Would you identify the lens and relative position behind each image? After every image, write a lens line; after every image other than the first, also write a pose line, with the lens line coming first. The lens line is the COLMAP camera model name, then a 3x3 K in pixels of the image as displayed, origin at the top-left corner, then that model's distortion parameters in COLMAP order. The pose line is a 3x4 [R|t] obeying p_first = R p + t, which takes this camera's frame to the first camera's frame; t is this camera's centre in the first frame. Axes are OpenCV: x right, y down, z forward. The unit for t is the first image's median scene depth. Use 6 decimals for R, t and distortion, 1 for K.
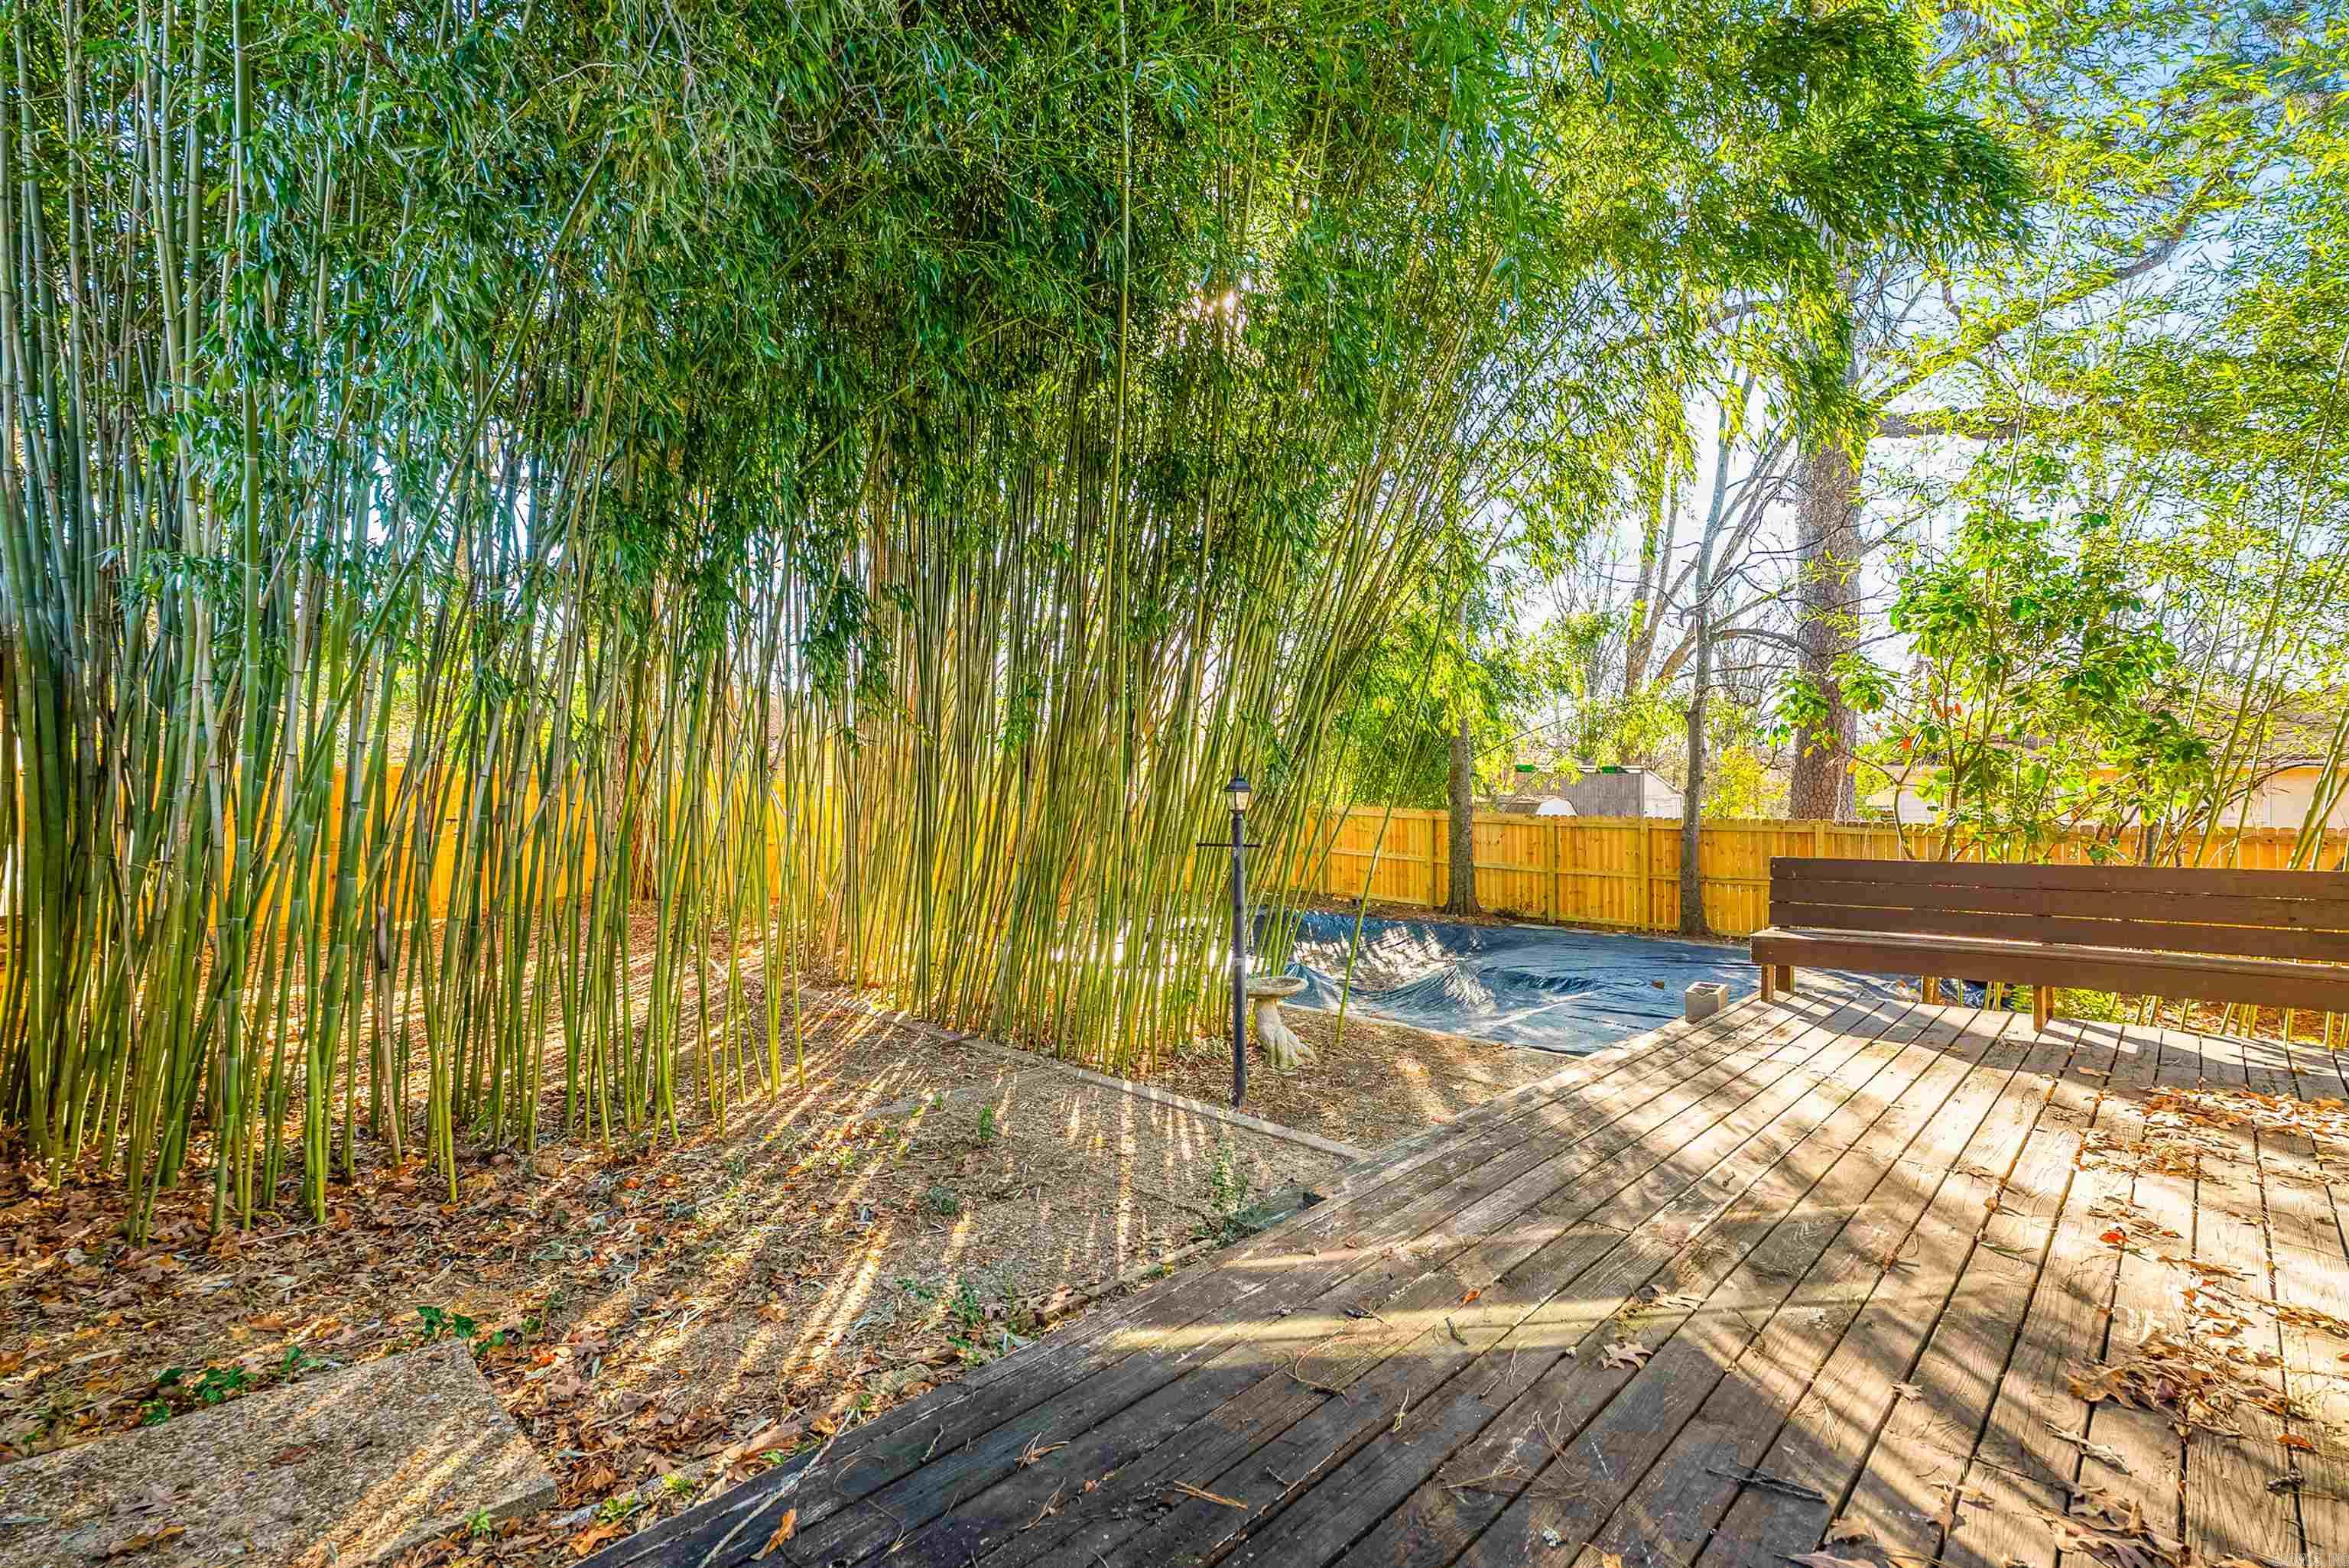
lens RADIAL K [[1055.4, 0, 1174.5], [0, 1055.4, 784.0], [0, 0, 1]] dist [0.001732, 0.000687]
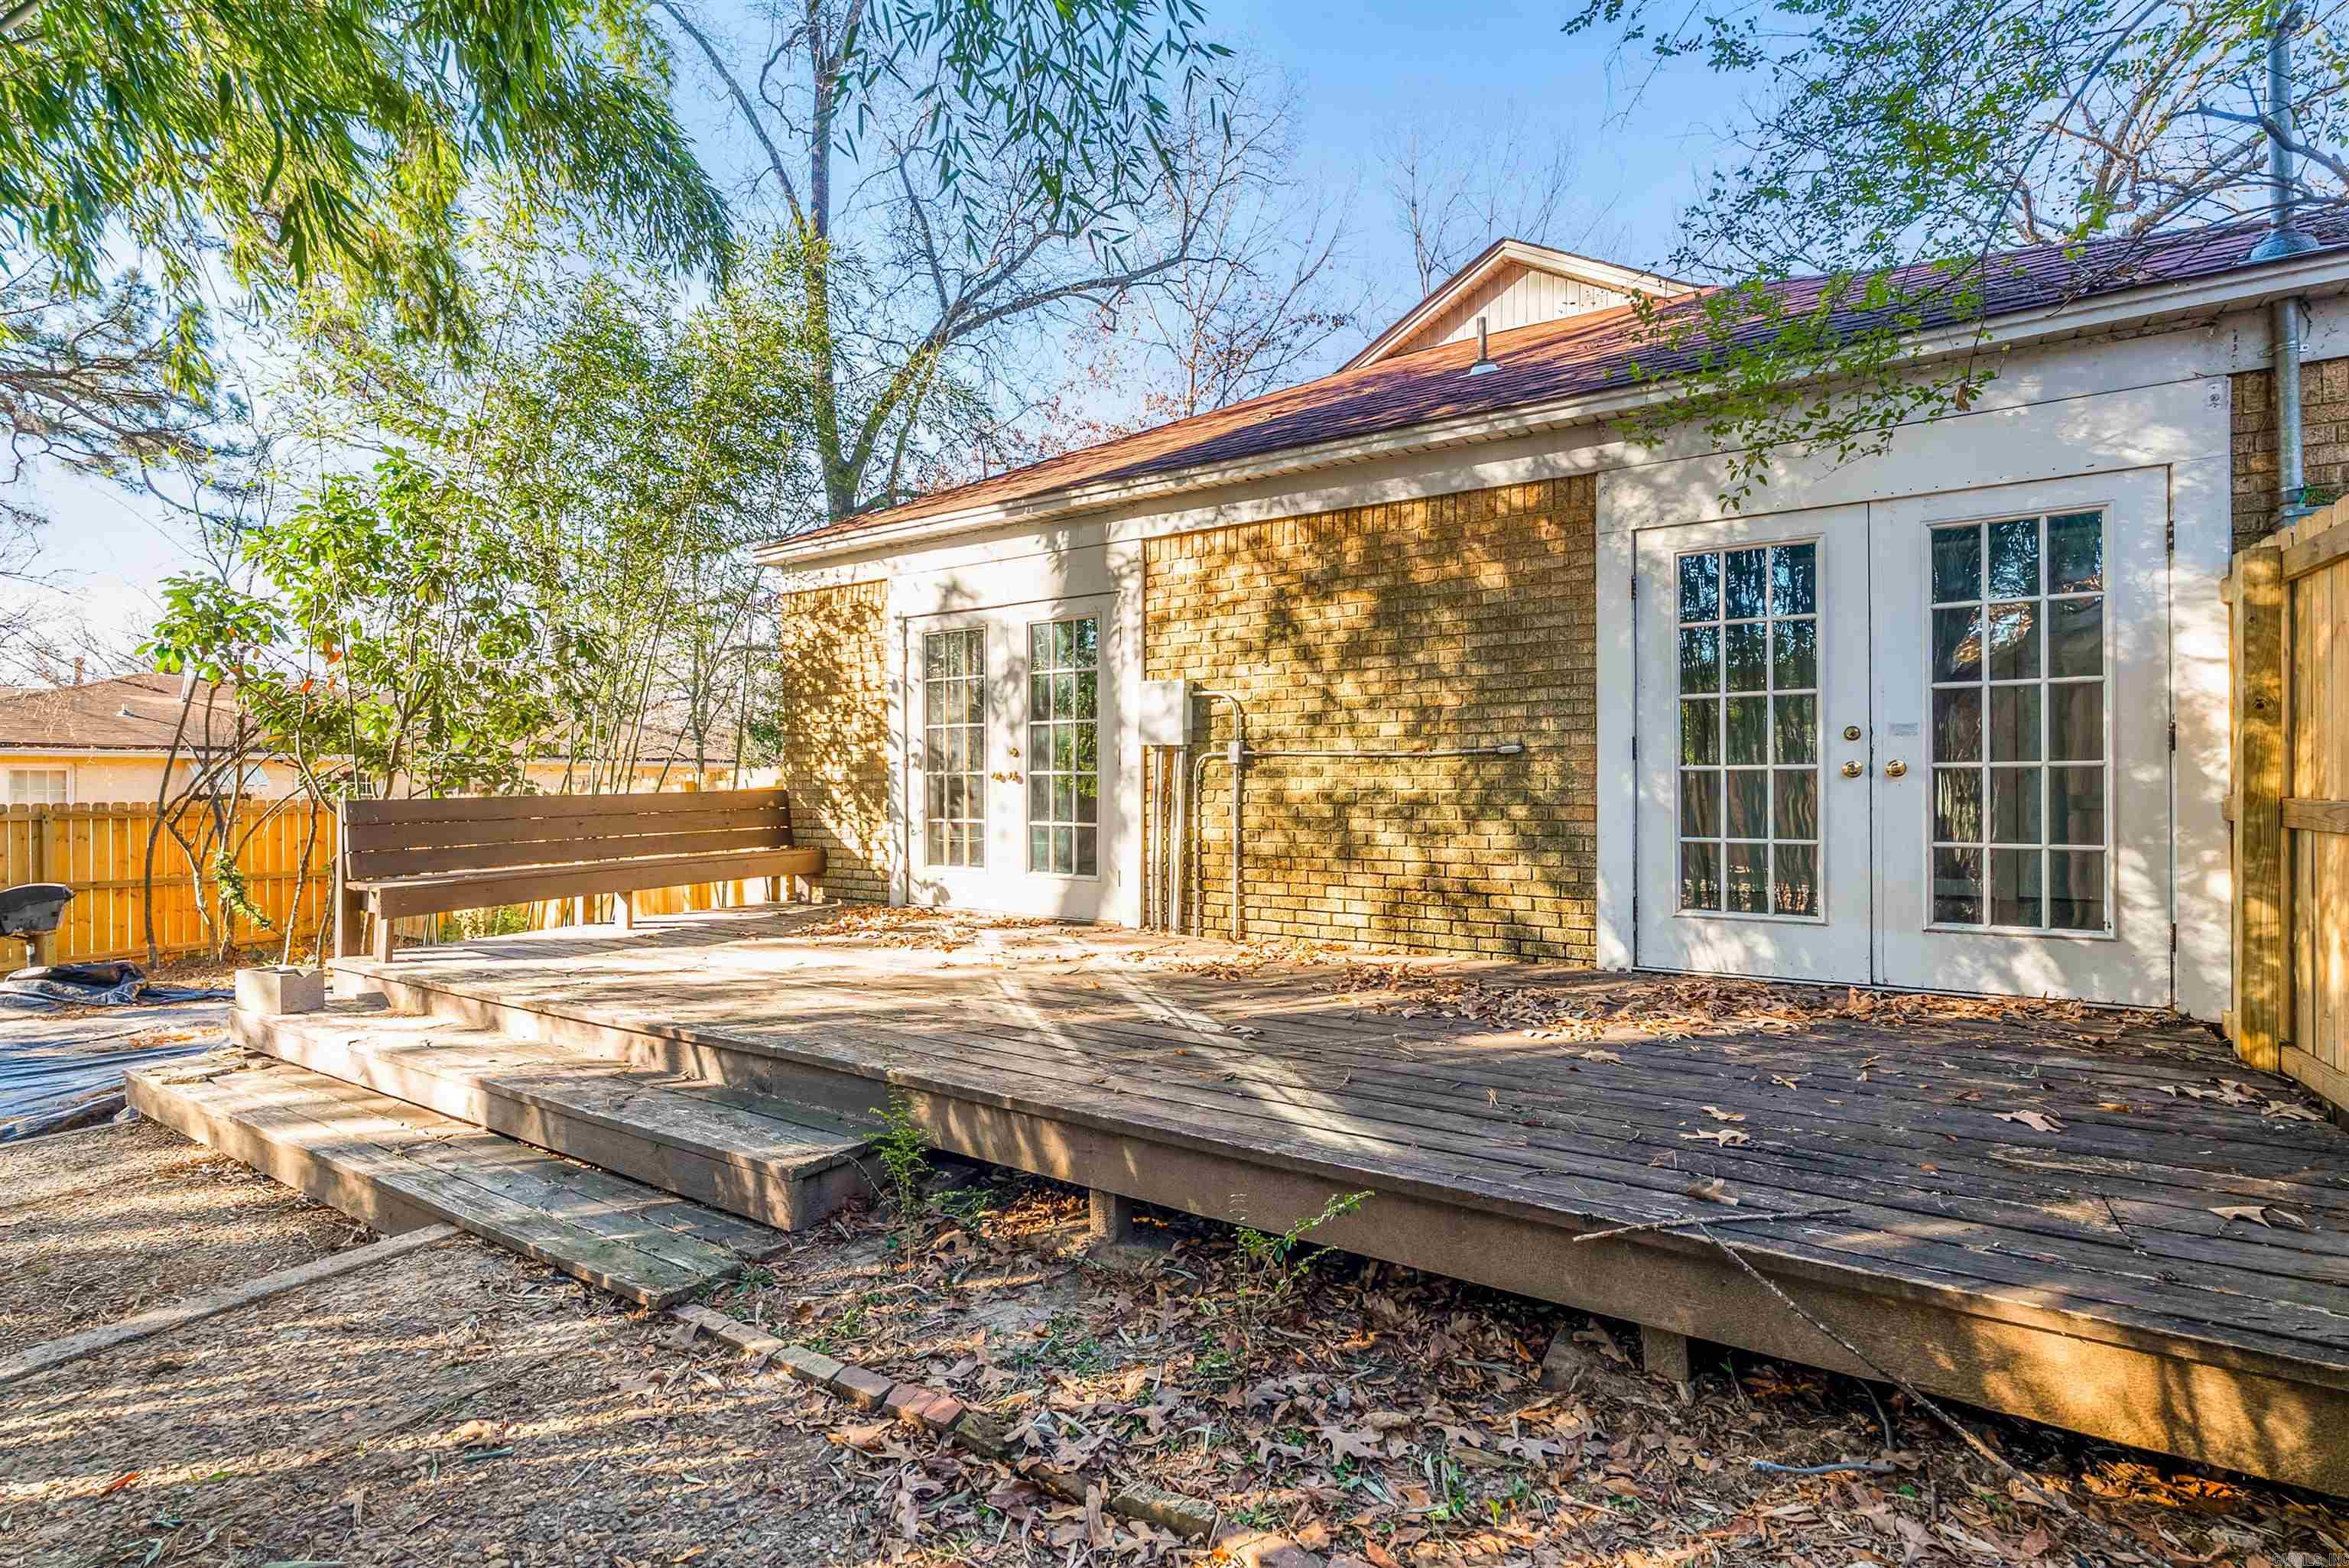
lens RADIAL K [[1055.4, 0, 1174.5], [0, 1055.4, 784.0], [0, 0, 1]] dist [0.001732, 0.000687]
pose [[-0.214398, 0.004323, 0.976737, -0.604984], [-0.011202, 0.999914, -0.006885, 0.081471], [-0.976682, -0.012417, -0.214331, 0.759009]]
